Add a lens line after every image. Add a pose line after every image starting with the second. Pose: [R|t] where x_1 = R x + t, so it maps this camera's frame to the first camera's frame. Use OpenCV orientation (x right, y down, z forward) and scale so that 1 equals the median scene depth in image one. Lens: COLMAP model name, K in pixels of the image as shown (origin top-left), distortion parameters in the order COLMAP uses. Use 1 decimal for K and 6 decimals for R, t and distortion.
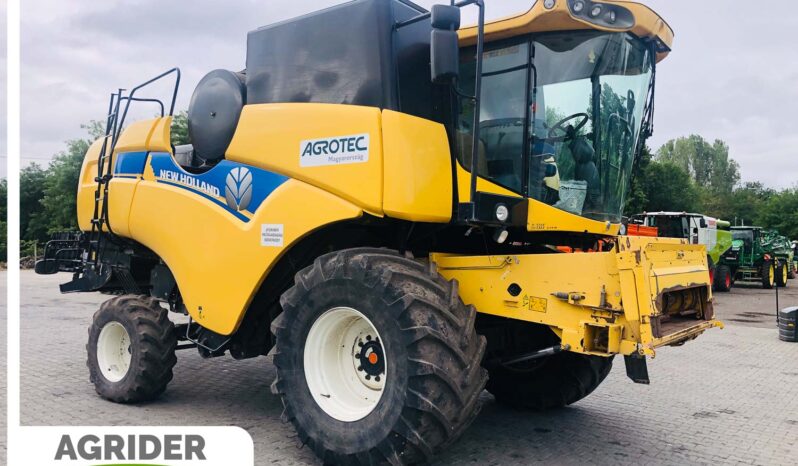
lens RADIAL K [[634.0, 0, 399.0], [0, 634.0, 231.5], [0, 0, 1]] dist [0.047753, -0.000691]
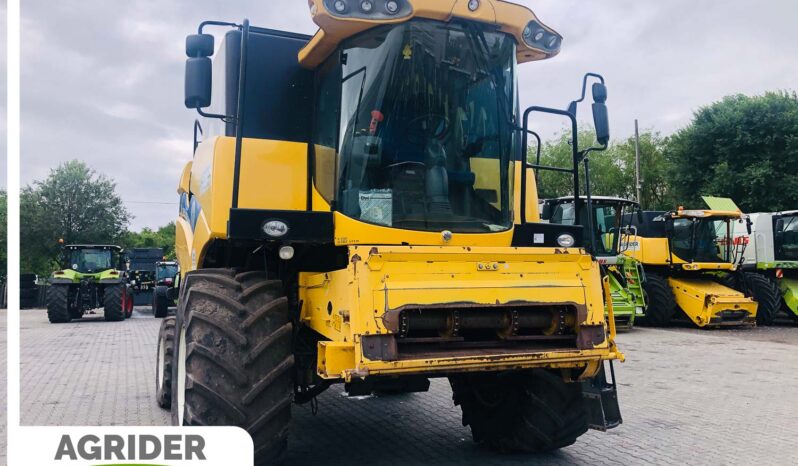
lens RADIAL K [[634.0, 0, 398.2], [0, 634.0, 235.5], [0, 0, 1]] dist [0.047753, -0.000691]
pose [[0.872650, -0.055097, -0.485227, 0.745752], [0.032982, 0.997996, -0.054005, 0.037520], [0.487230, 0.031123, 0.872719, 0.217822]]
